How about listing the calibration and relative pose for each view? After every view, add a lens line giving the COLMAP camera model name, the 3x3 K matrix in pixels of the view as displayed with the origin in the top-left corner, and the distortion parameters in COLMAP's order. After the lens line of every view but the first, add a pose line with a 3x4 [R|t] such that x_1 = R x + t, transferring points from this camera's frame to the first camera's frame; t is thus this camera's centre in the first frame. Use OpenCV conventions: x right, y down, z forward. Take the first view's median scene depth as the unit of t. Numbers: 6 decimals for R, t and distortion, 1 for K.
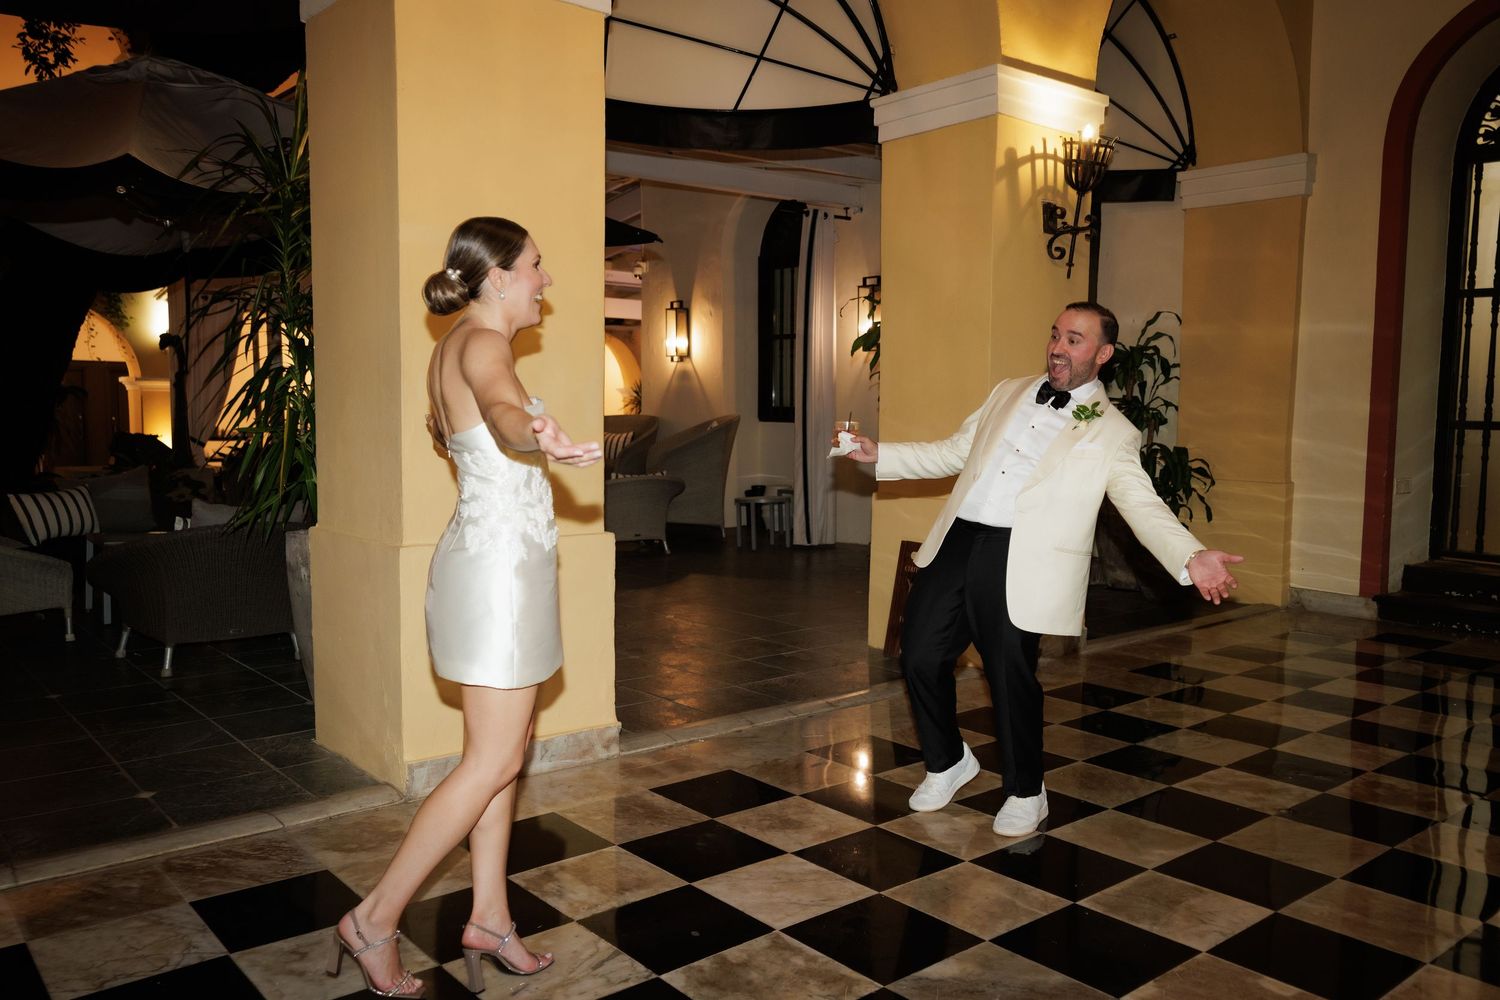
lens RADIAL K [[1180.5, 0, 750.7], [0, 1180.5, 509.0], [0, 0, 1]] dist [0.003530, 0.006338]
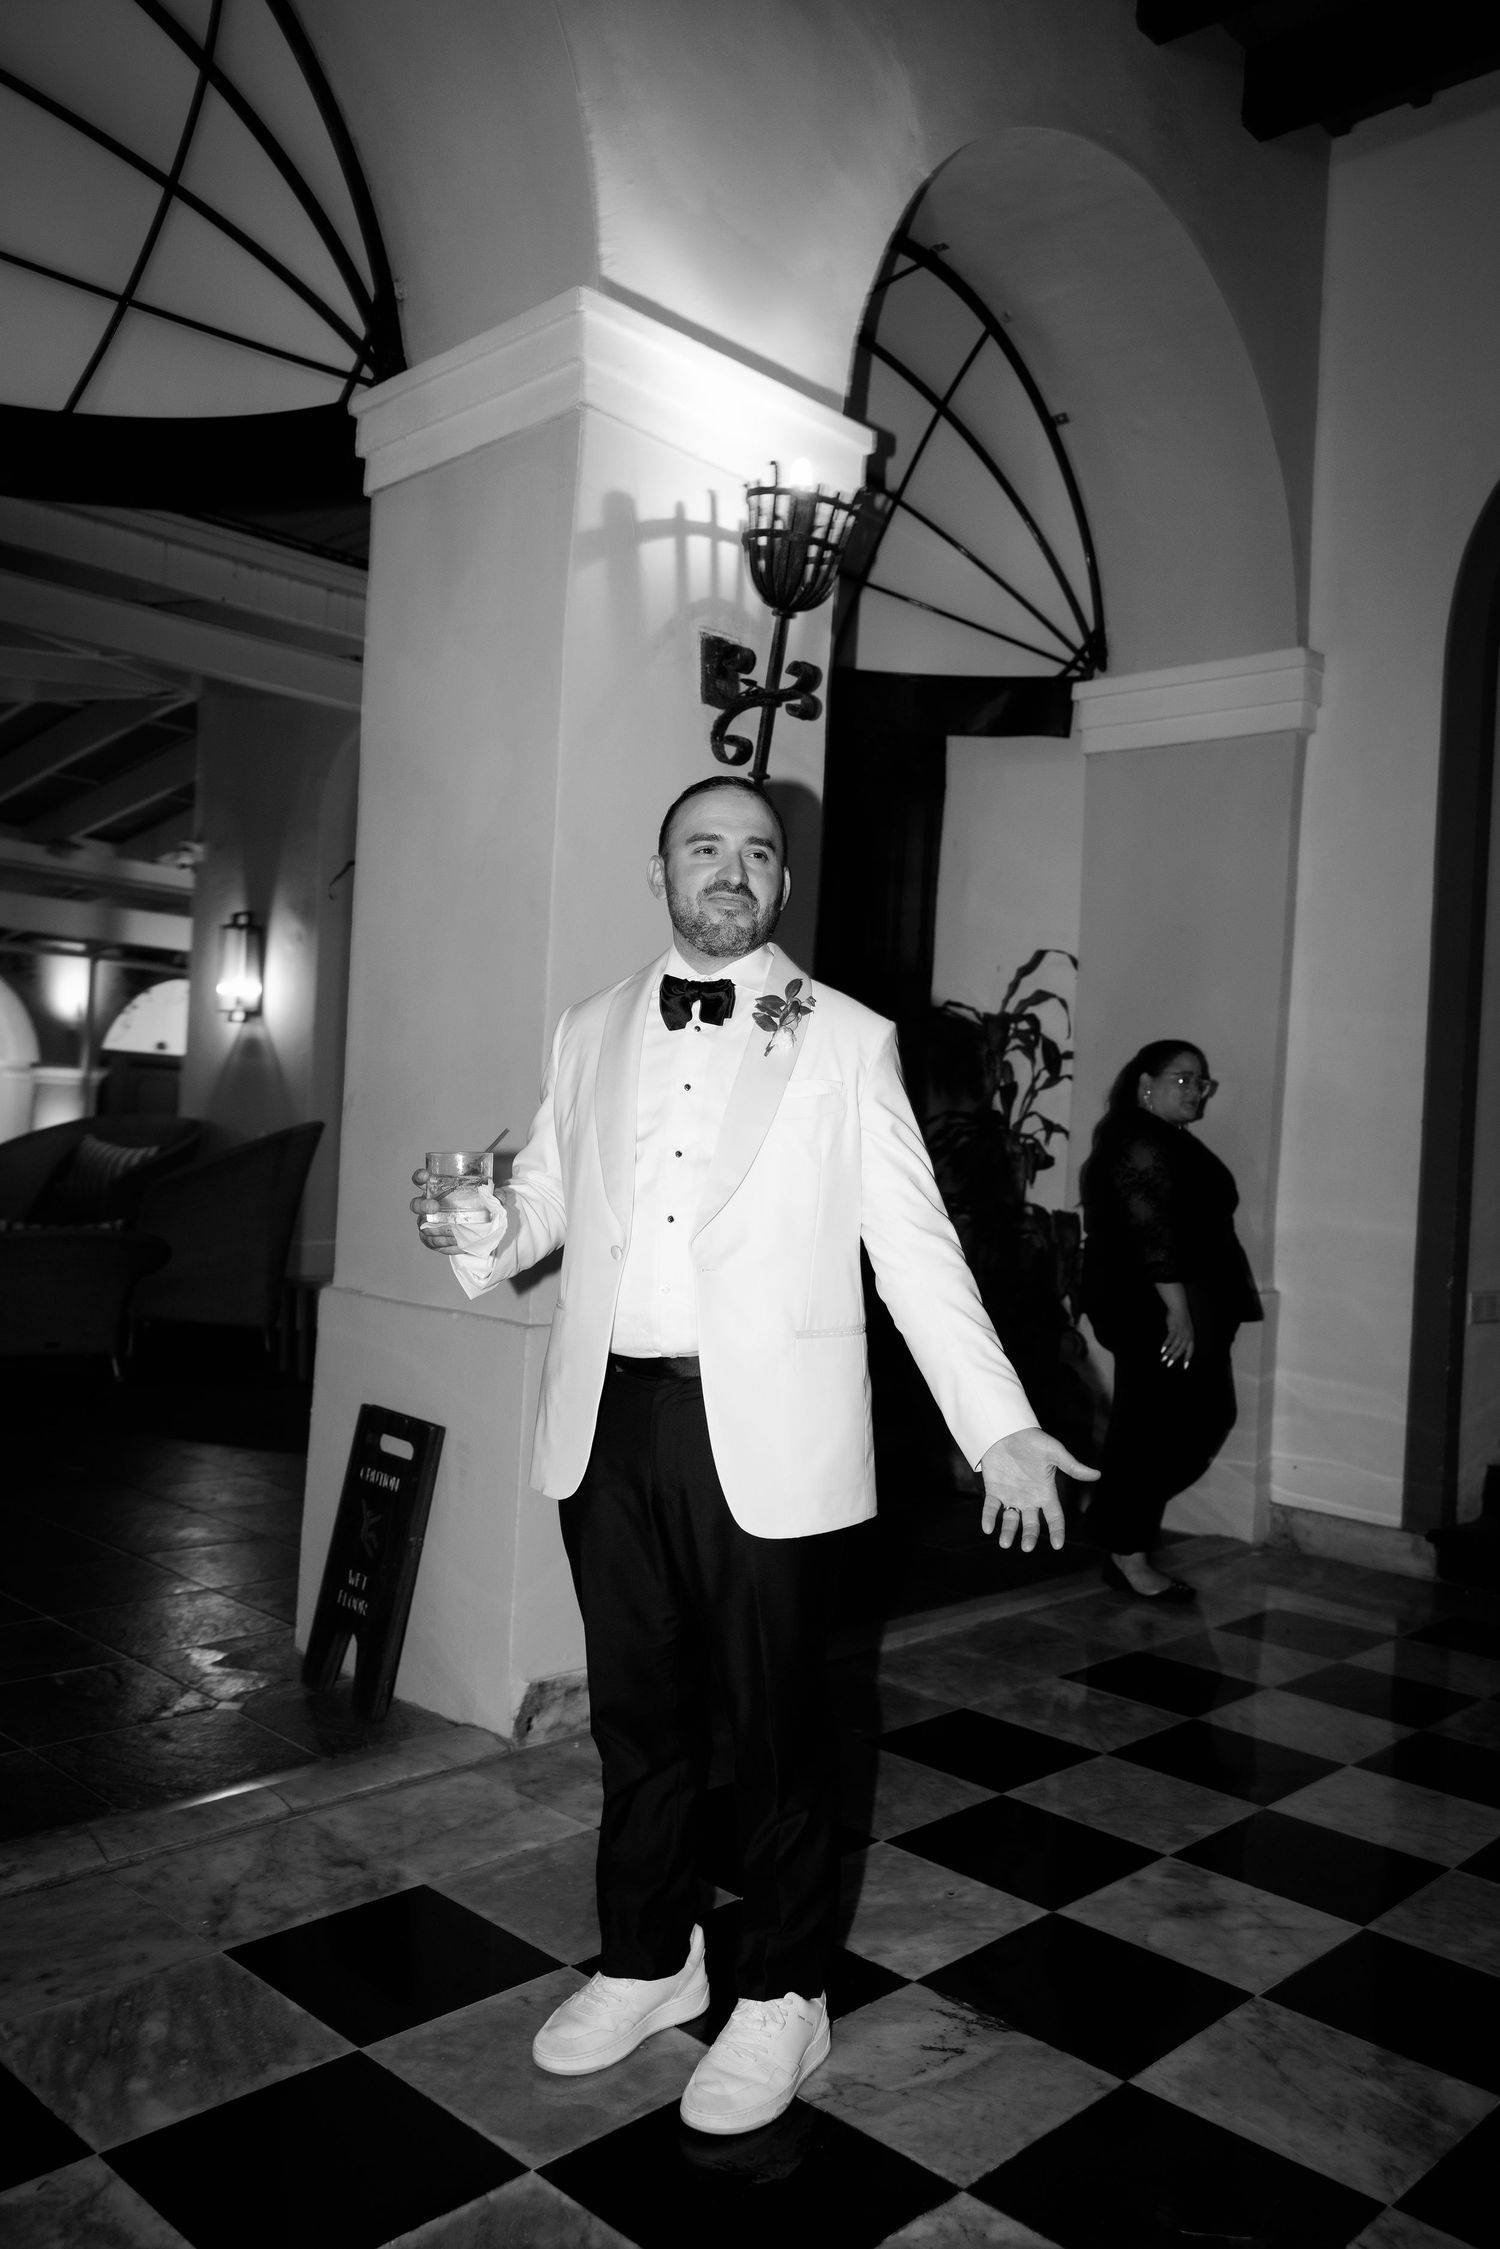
lens RADIAL K [[1761.0, 0, 750.0], [0, 1761.0, 1124.5], [0, 0, 1]] dist [-0.016492, -0.013067]
pose [[0.993046, 0.048262, 0.107377, 0.159157], [-0.038181, 0.994837, -0.094032, -0.015162], [-0.111361, 0.089278, 0.989762, 0.292427]]
